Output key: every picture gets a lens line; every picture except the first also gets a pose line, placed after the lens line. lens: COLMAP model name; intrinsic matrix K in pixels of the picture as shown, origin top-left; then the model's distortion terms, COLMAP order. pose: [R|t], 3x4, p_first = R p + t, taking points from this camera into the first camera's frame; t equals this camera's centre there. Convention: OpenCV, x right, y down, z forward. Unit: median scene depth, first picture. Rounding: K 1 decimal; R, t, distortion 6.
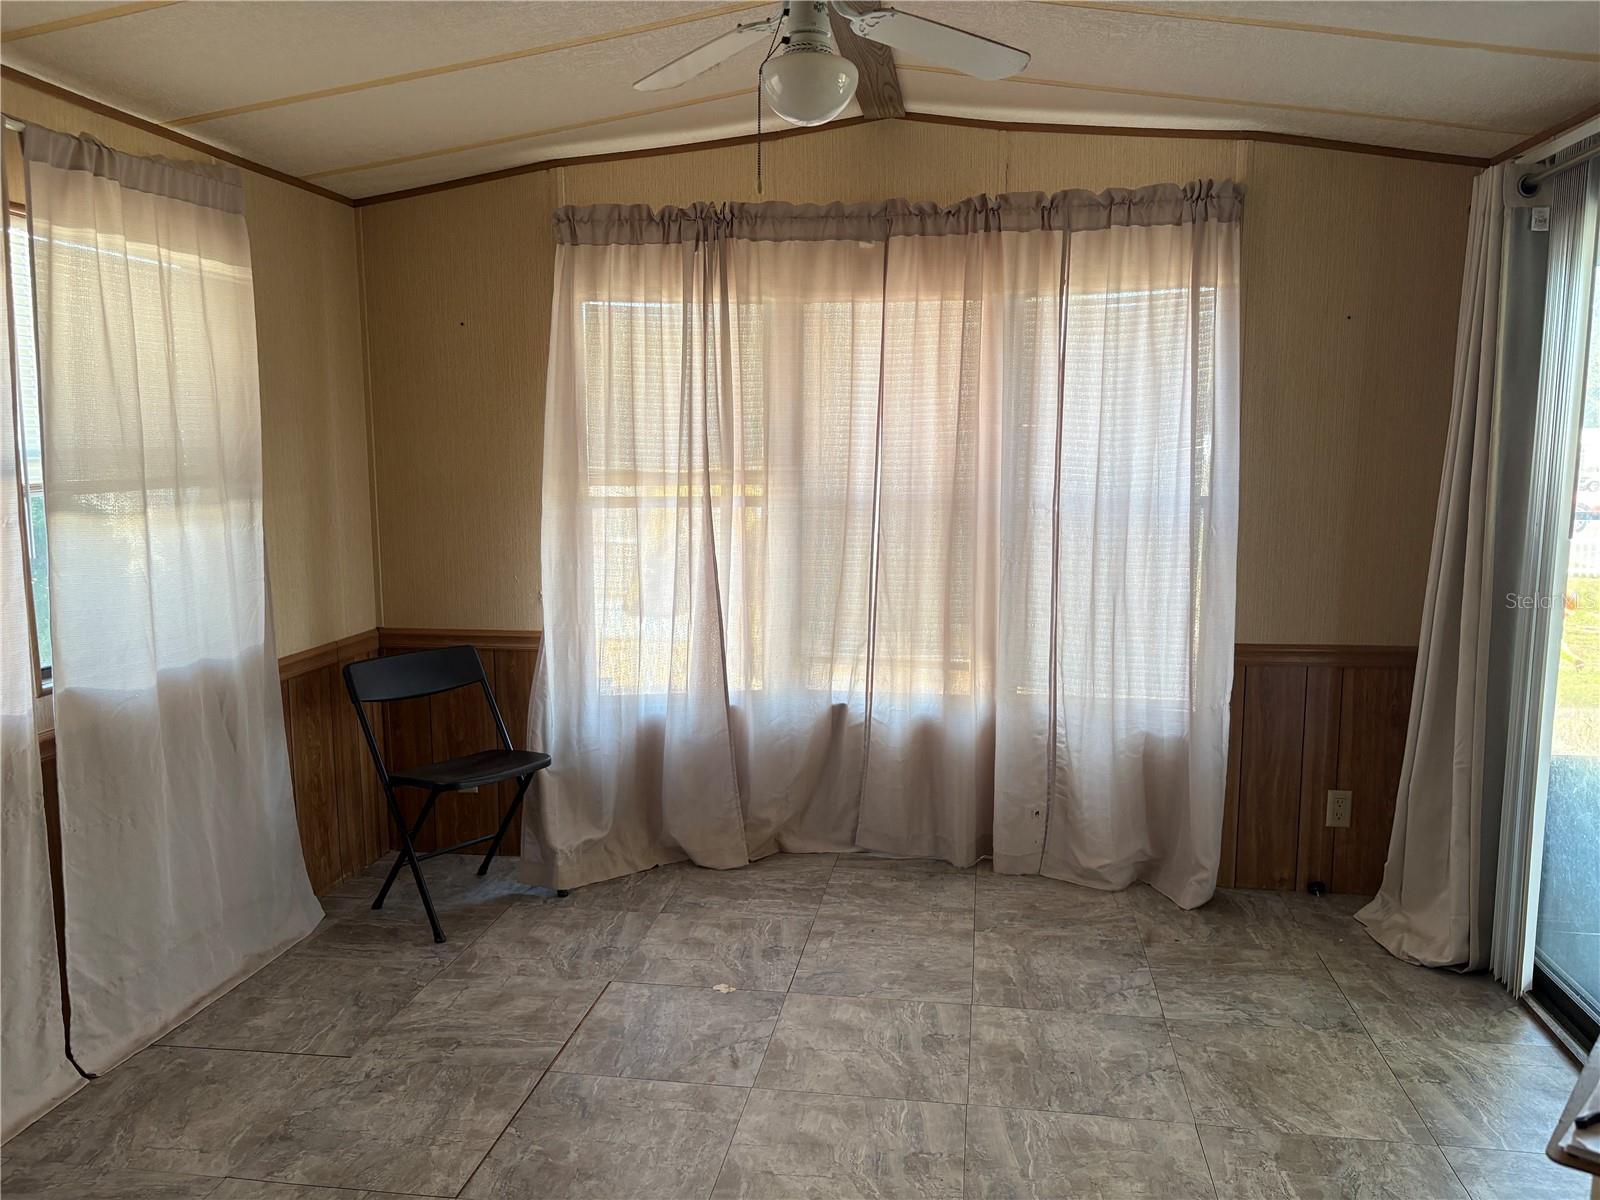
lens RADIAL K [[1221.9, 0, 798.6], [0, 1221.9, 598.2], [0, 0, 1]] dist [0.050386, -0.040692]
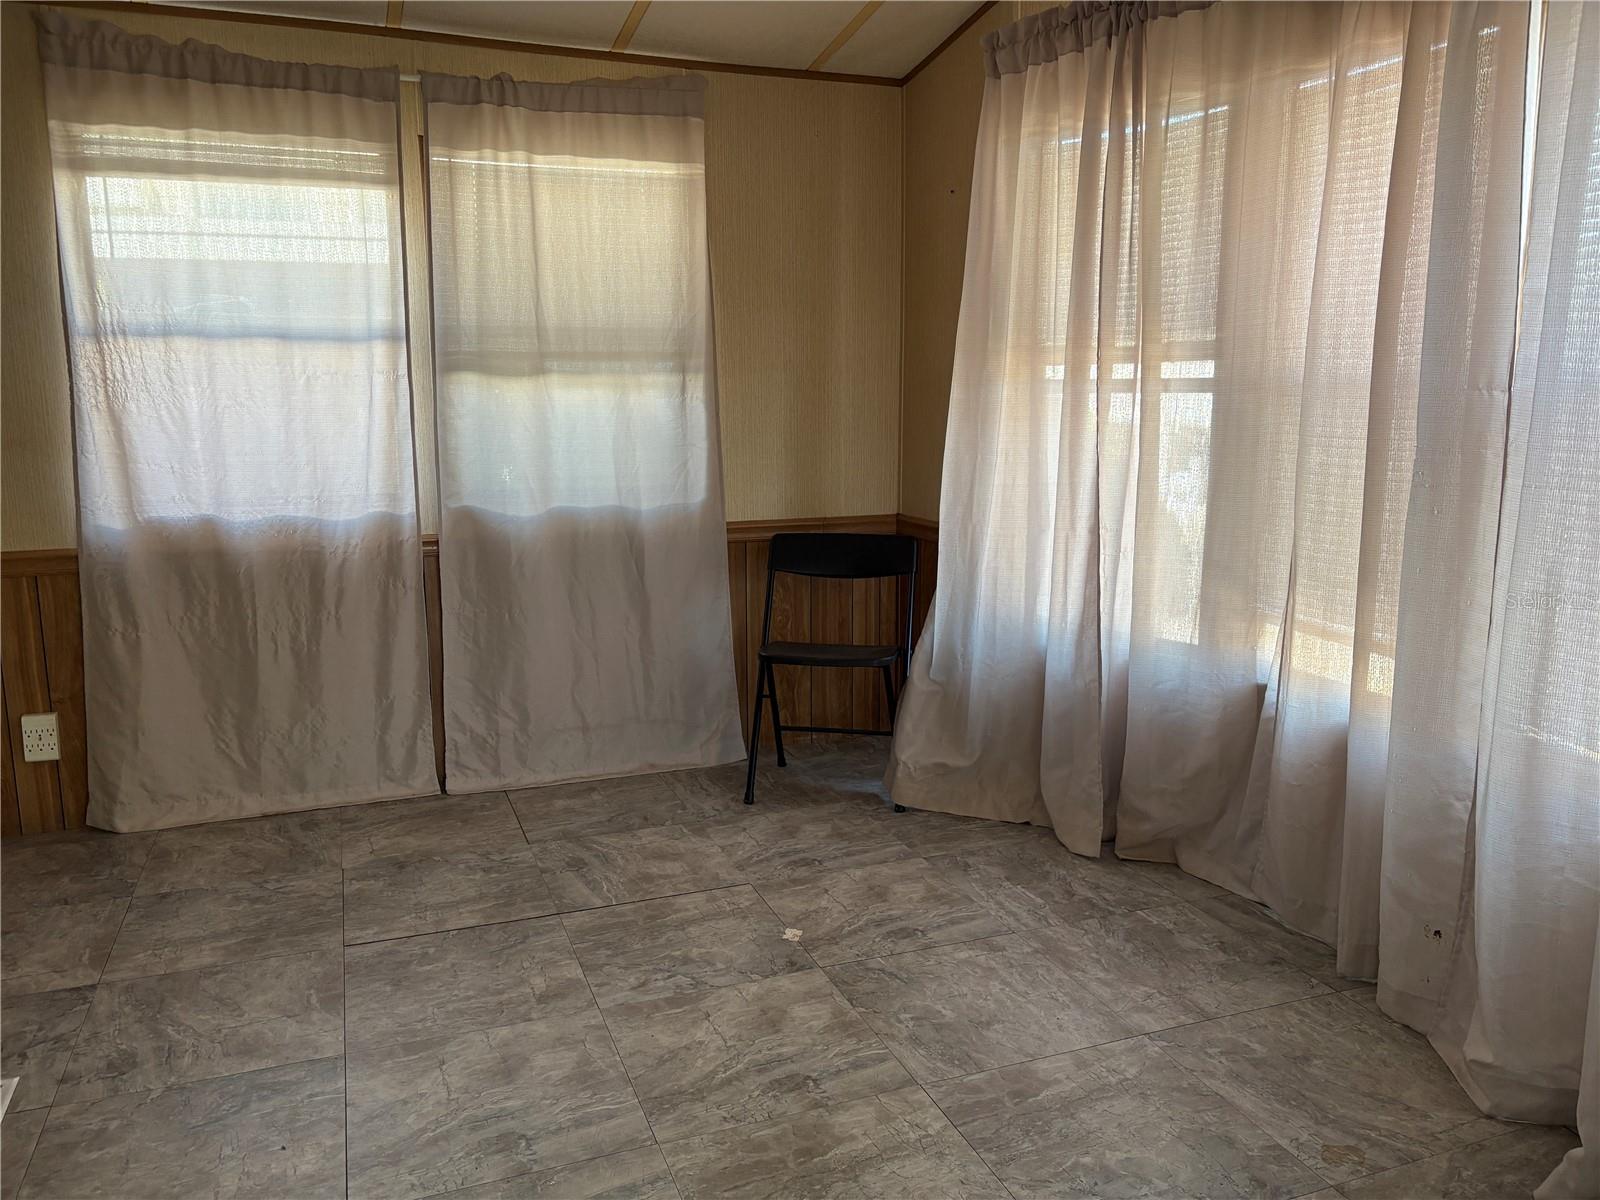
lens RADIAL K [[1221.9, 0, 798.3], [0, 1221.9, 594.3], [0, 0, 1]] dist [0.050386, -0.040692]
pose [[0.494845, 0.148111, -0.856266, 0.594866], [-0.106743, 0.988266, 0.109255, -0.013008], [0.862401, 0.037336, 0.504848, 0.514830]]
